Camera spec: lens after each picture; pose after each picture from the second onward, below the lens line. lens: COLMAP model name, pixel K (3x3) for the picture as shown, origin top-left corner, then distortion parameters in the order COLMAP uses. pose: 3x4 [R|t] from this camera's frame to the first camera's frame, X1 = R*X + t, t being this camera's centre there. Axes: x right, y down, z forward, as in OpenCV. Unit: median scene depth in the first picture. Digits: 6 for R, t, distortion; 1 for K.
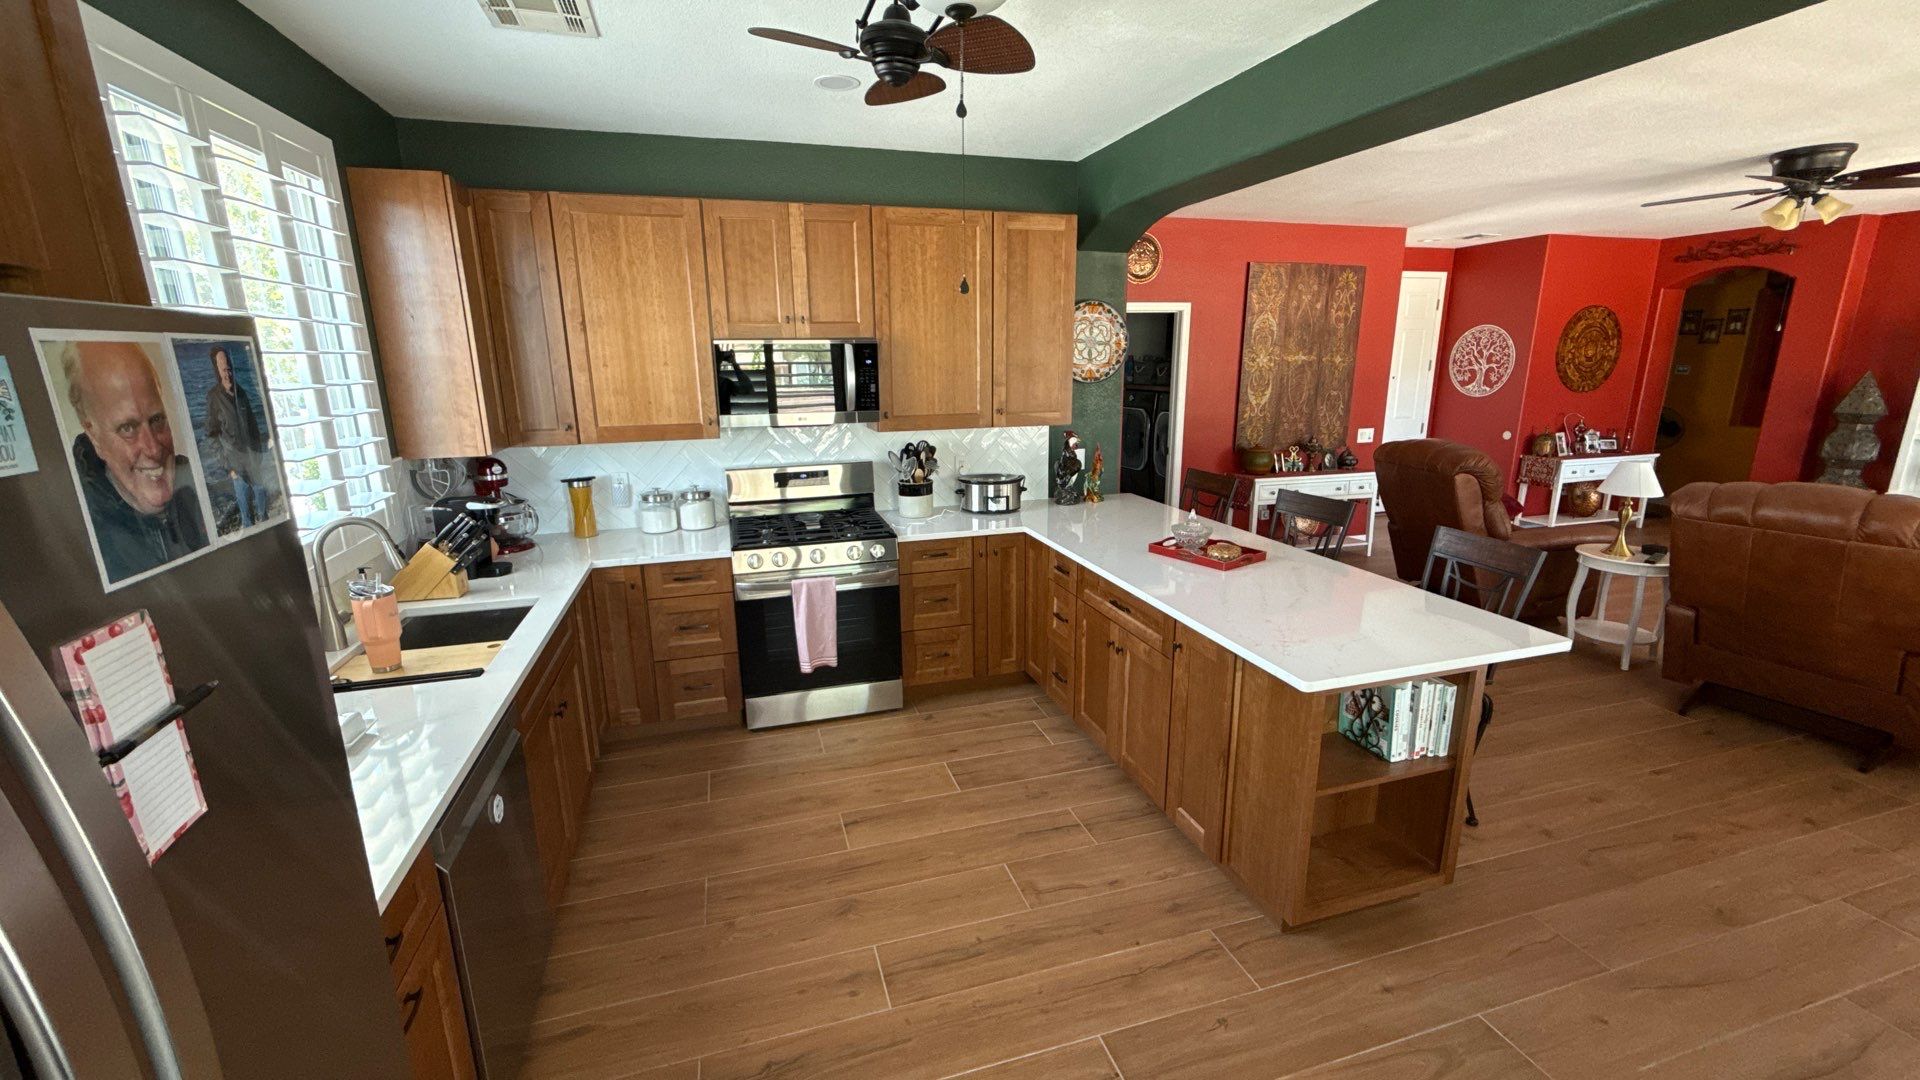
lens RADIAL K [[762.8, 0, 962.6], [0, 762.8, 542.4], [0, 0, 1]] dist [-0.001468, -0.000111]
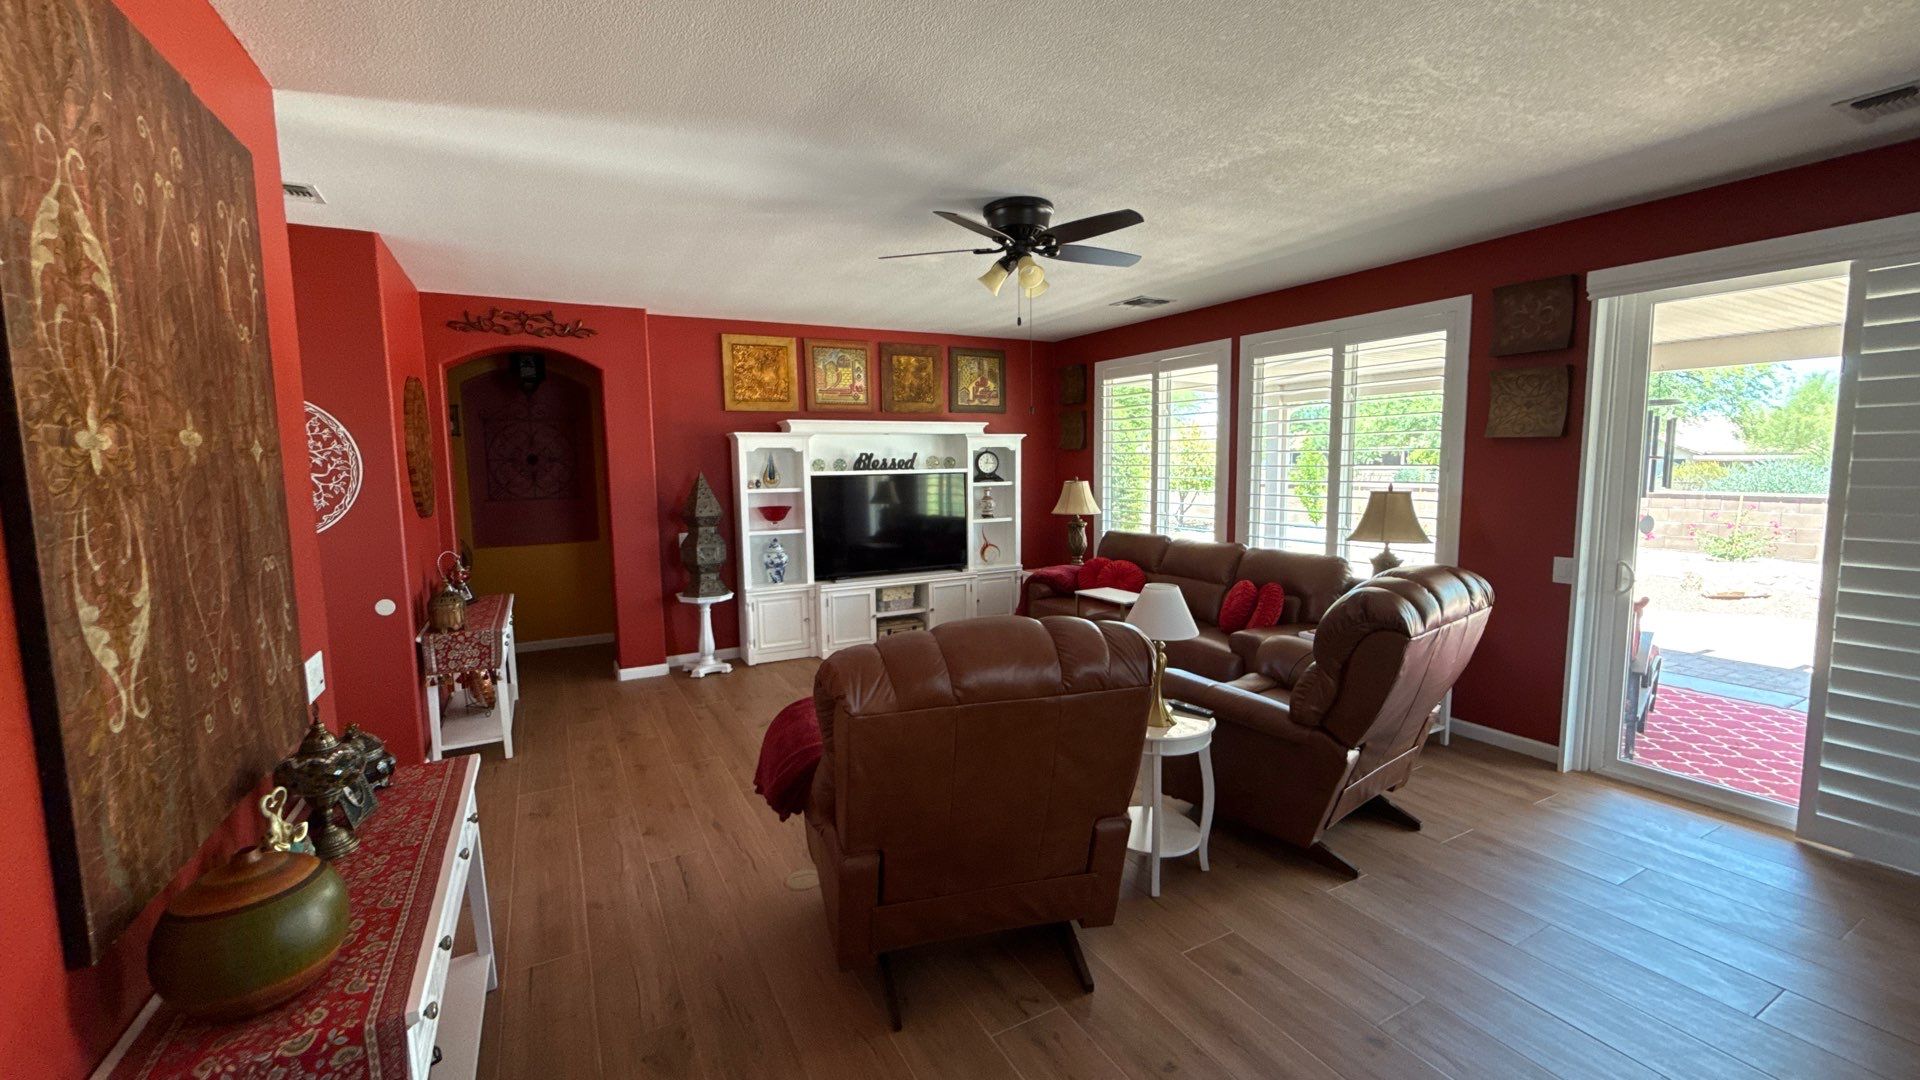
lens RADIAL K [[762.8, 0, 966.5], [0, 762.8, 533.2], [0, 0, 1]] dist [-0.001468, -0.000111]
pose [[-0.211117, -0.082416, 0.973980, 0.141045], [0.249703, 0.958829, 0.135259, -0.165015], [-0.945028, 0.271761, -0.181846, 0.731462]]
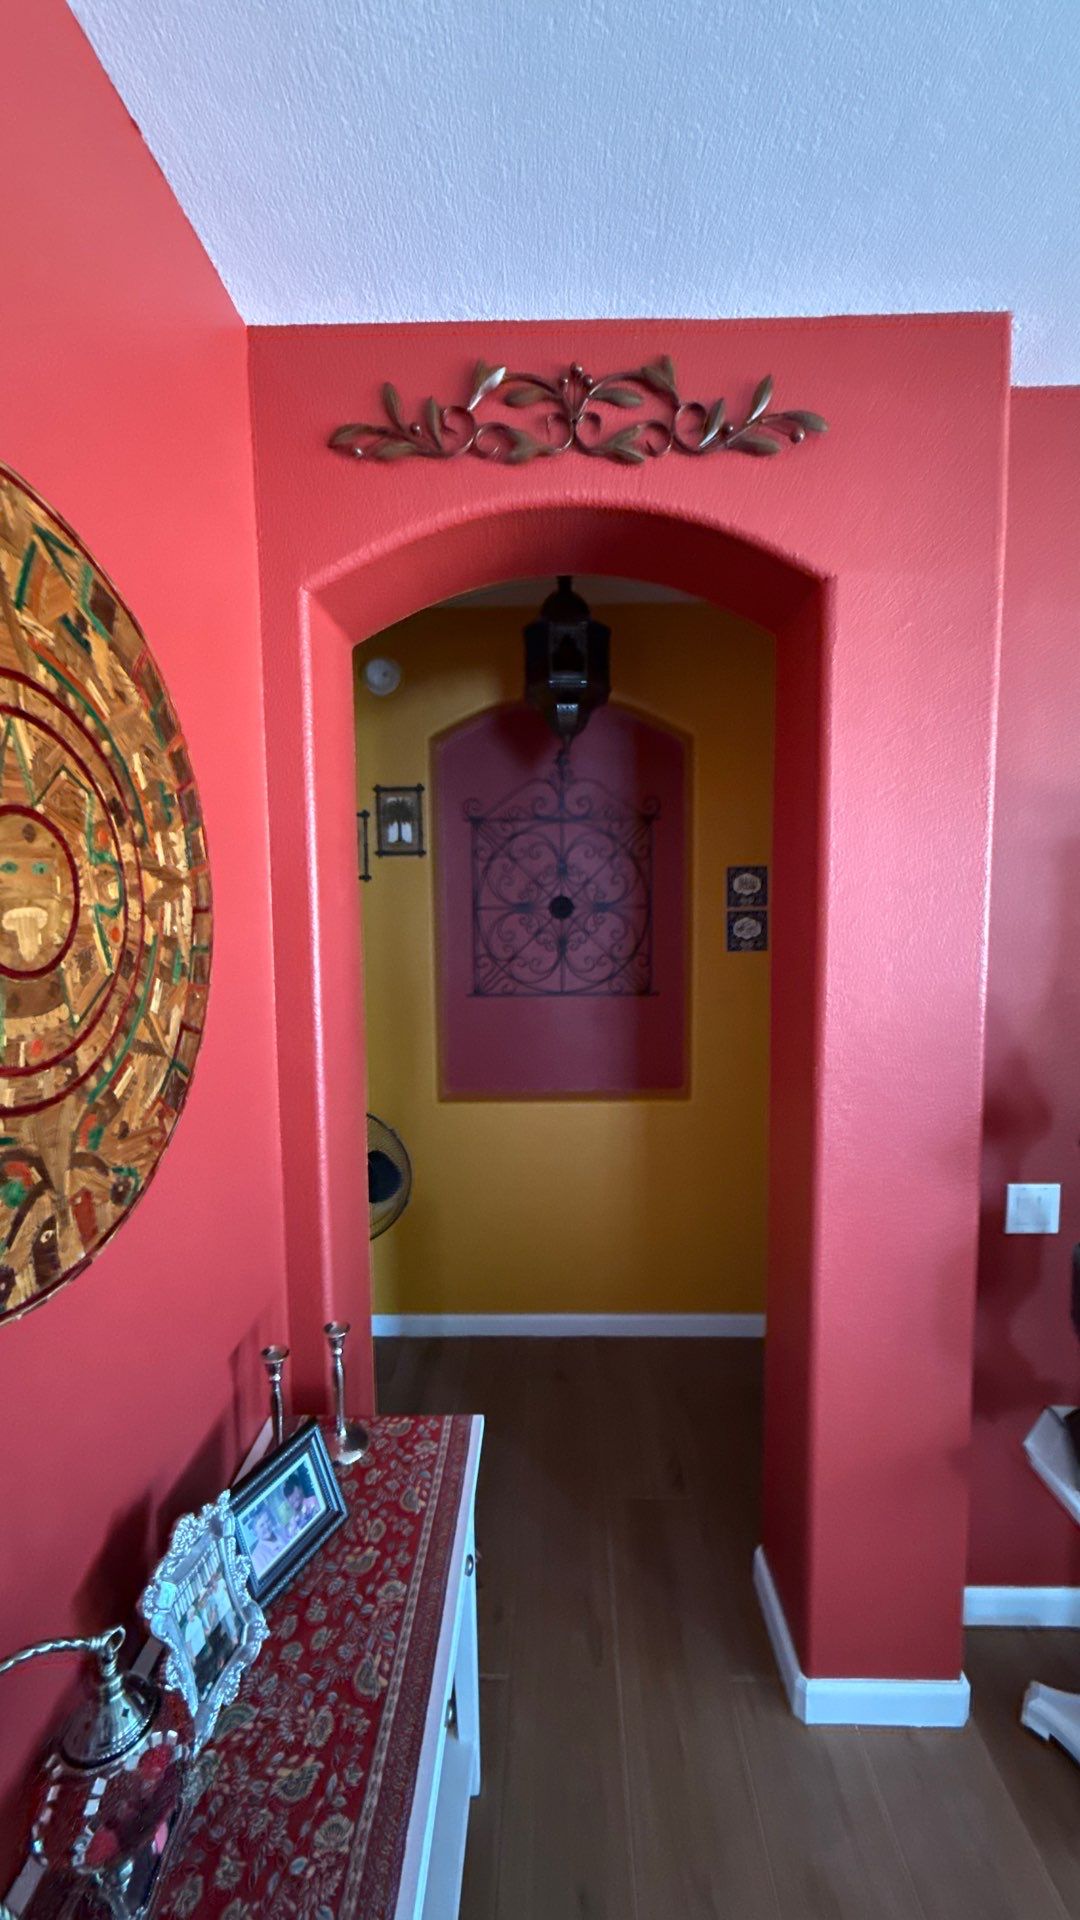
lens RADIAL K [[762.8, 0, 541.8], [0, 762.8, 957.6], [0, 0, 1]] dist [-0.001468, -0.000111]
pose [[0.310575, -0.074936, 0.947591, 0.760743], [0.234052, 0.972224, 0.000173, -0.232654], [-0.921283, 0.221731, 0.319487, 0.919602]]
